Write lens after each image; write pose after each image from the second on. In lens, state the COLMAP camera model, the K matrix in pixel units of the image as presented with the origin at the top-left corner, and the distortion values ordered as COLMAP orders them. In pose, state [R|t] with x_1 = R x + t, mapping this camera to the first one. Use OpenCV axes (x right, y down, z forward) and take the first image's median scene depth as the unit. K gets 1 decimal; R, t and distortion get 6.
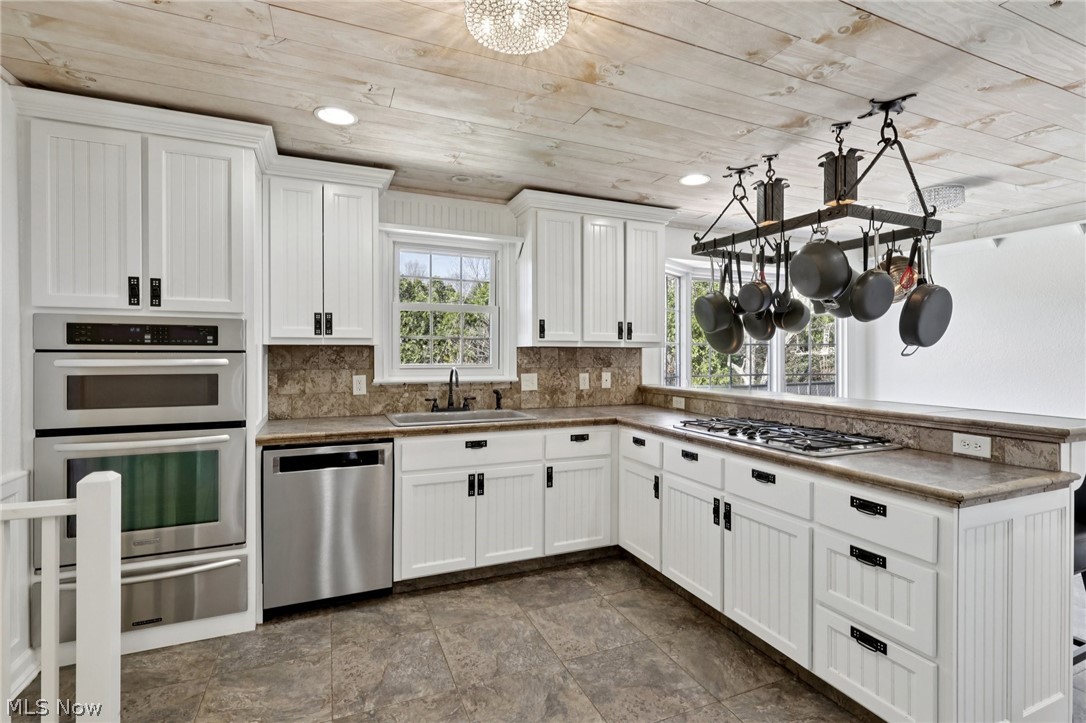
lens RADIAL K [[505.0, 0, 541.6], [0, 505.0, 366.1], [0, 0, 1]] dist [-0.000062, 0.000316]
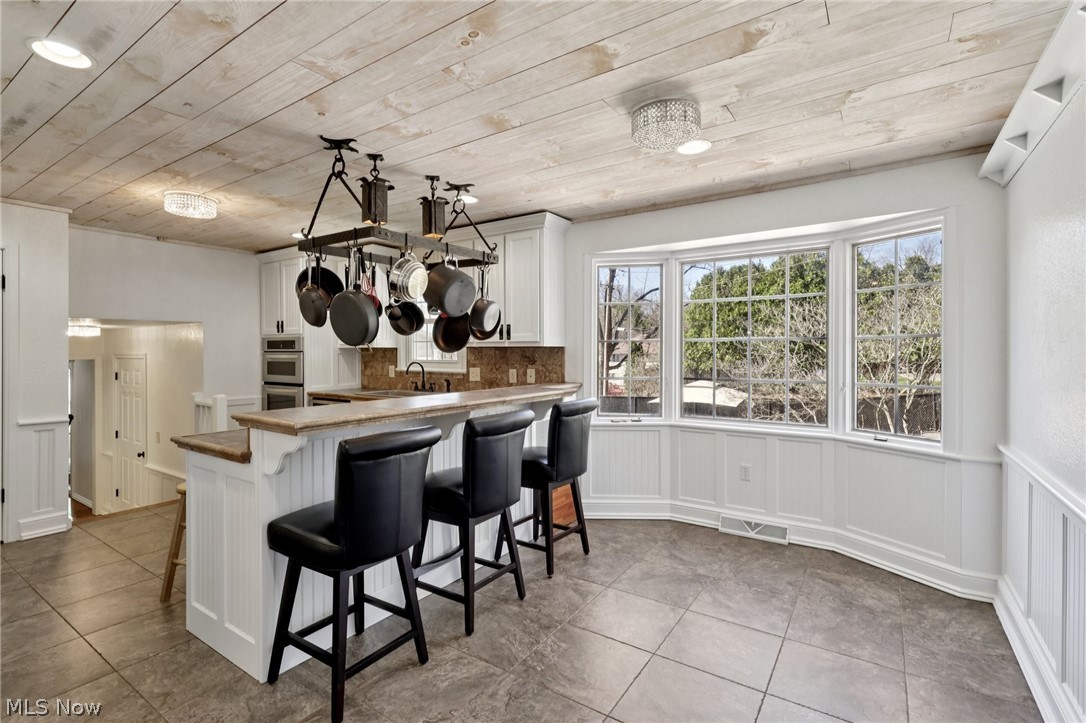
lens RADIAL K [[505.0, 0, 541.6], [0, 505.0, 366.1], [0, 0, 1]] dist [-0.000062, 0.000316]
pose [[0.542676, 0.020517, -0.839692, 1.203120], [-0.019659, 0.999738, 0.011722, -0.008504], [0.839712, 0.010146, 0.542937, 0.465860]]
